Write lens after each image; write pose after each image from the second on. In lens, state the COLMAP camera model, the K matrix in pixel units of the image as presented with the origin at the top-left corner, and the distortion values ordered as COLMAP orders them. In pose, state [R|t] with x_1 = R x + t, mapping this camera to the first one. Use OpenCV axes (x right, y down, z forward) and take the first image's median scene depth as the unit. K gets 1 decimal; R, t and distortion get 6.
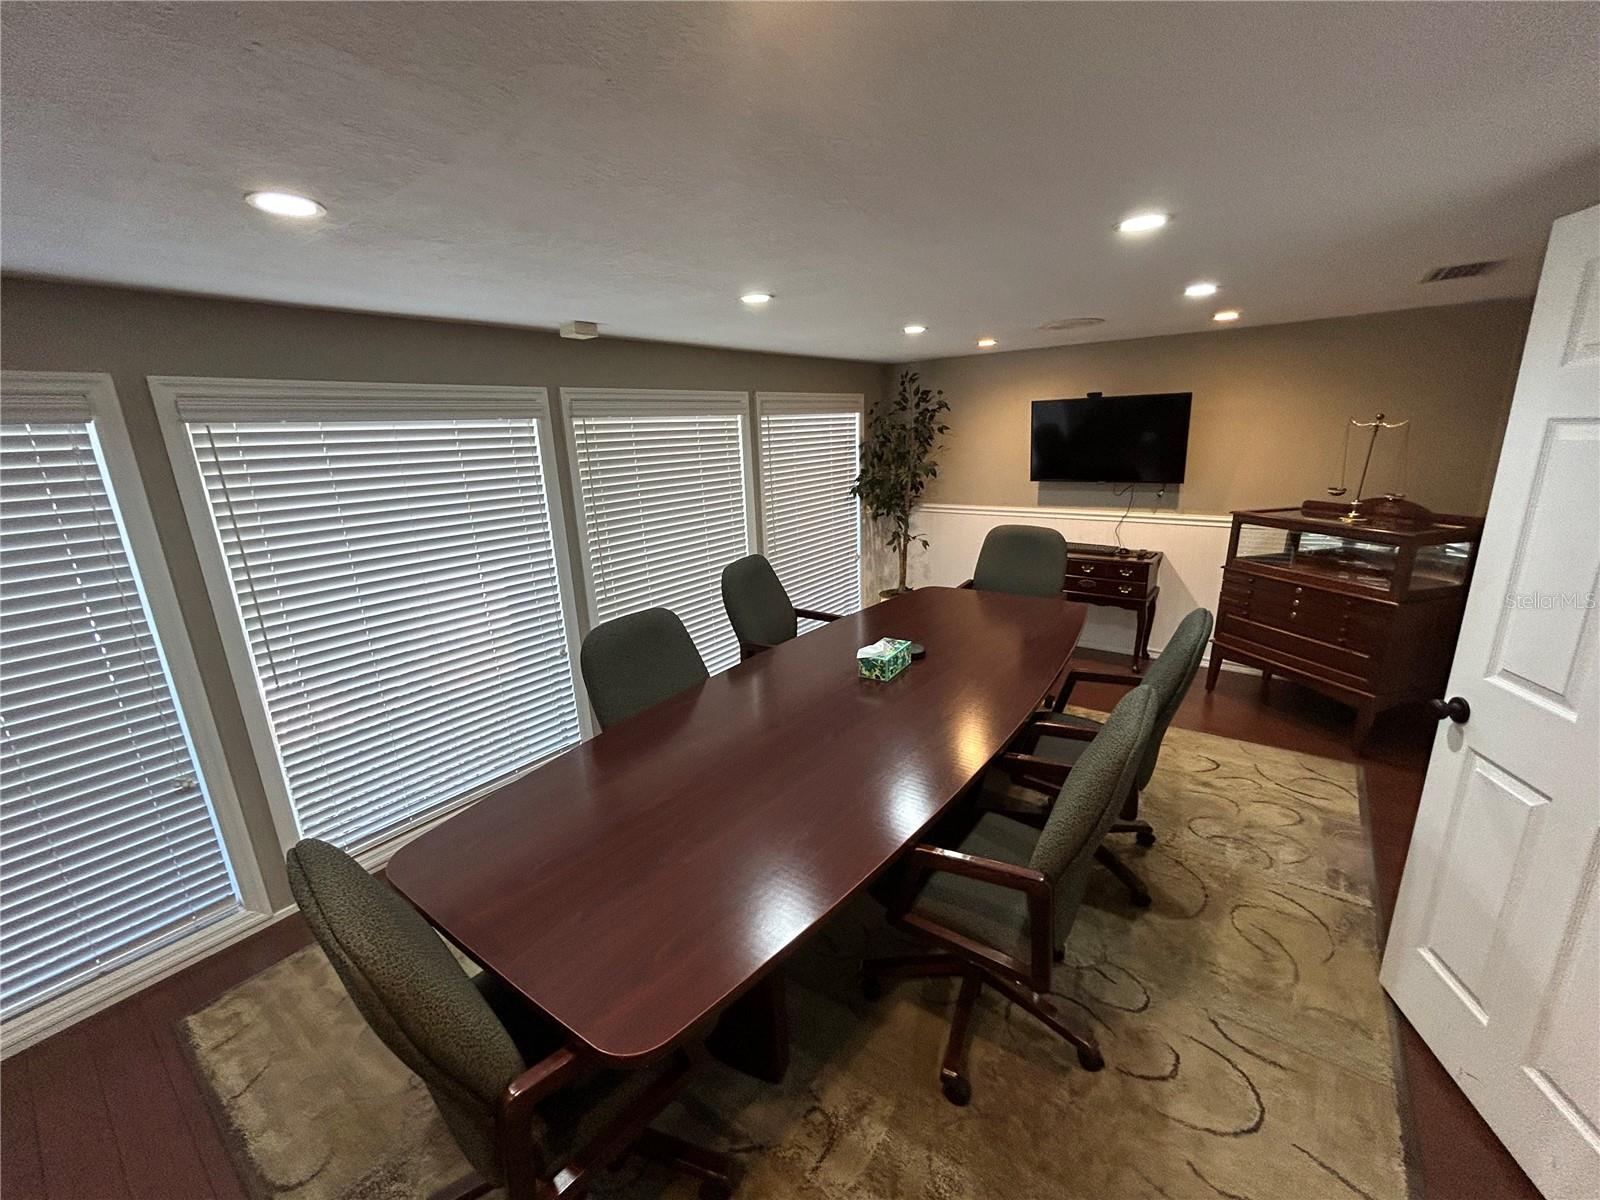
lens RADIAL K [[669.0, 0, 778.2], [0, 669.0, 606.1], [0, 0, 1]] dist [0.034095, 0.000141]
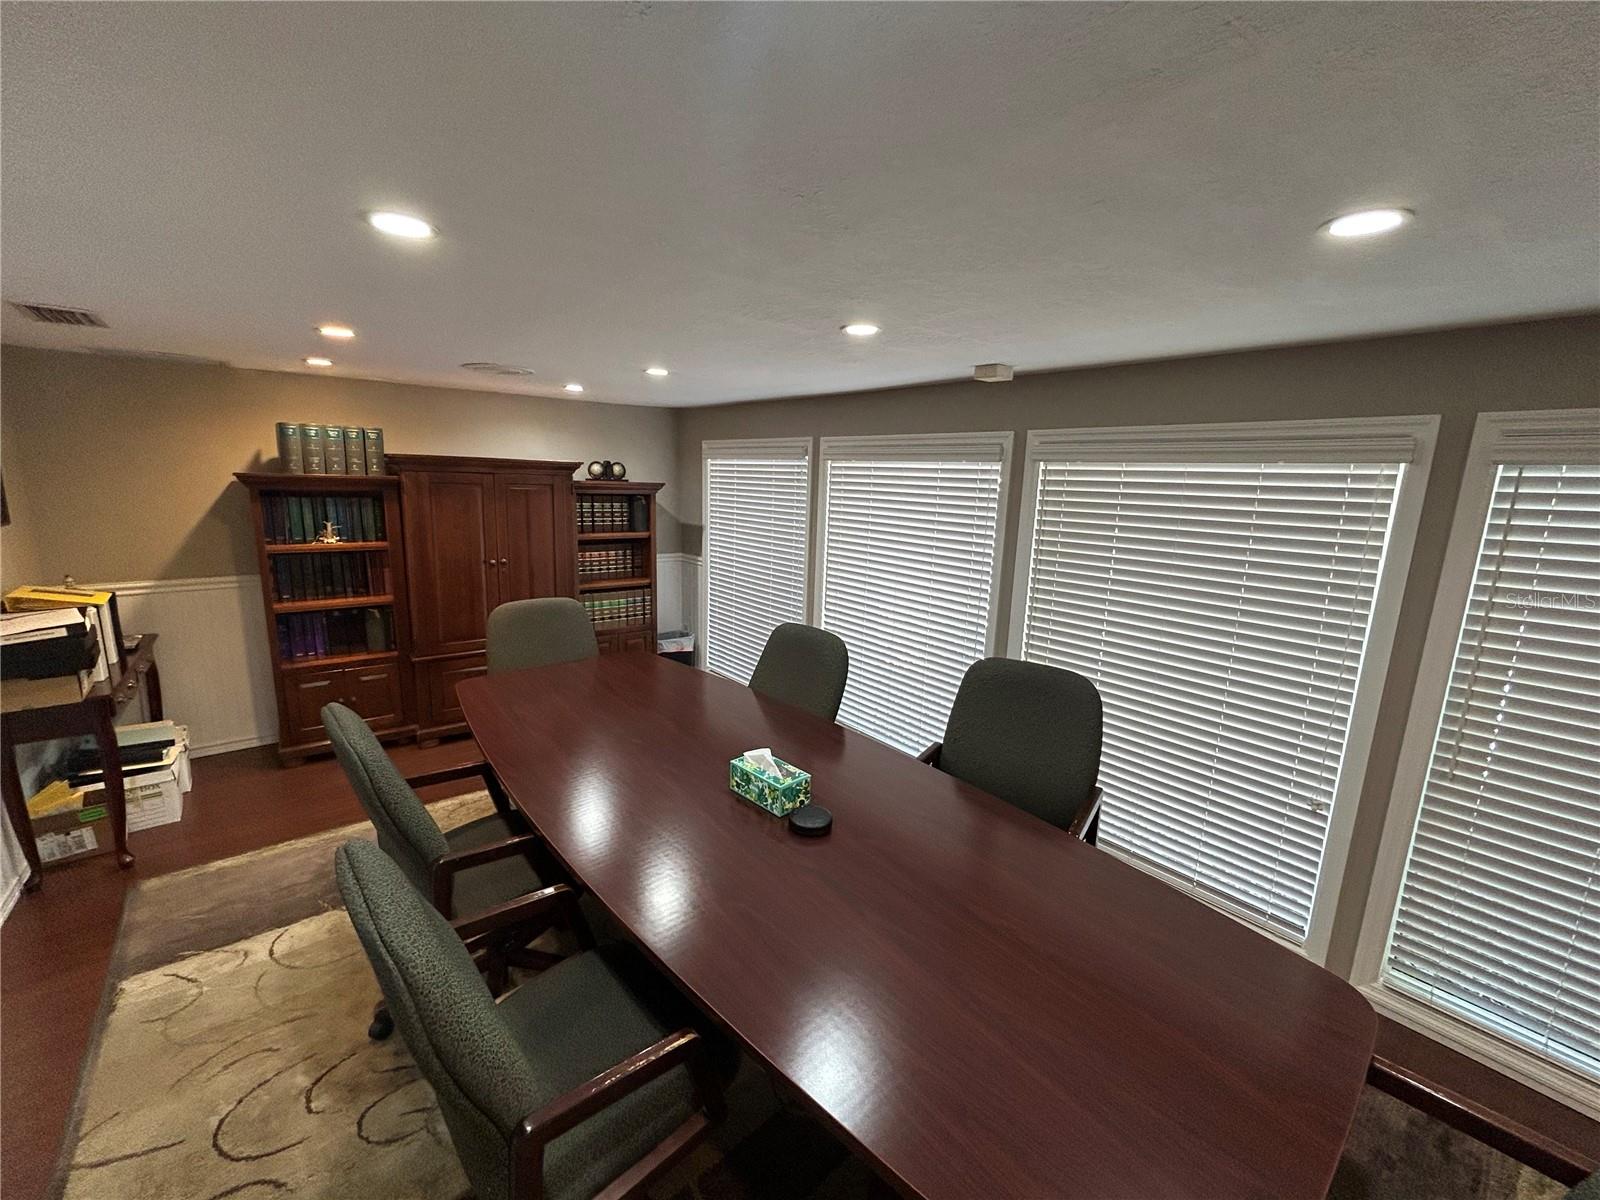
lens RADIAL K [[669.0, 0, 778.2], [0, 669.0, 606.1], [0, 0, 1]] dist [0.034095, 0.000141]
pose [[-0.229243, 0.228036, -0.946281, 0.608416], [-0.276301, 0.916936, 0.287901, -0.231588], [0.933330, 0.327458, -0.147194, 0.755764]]
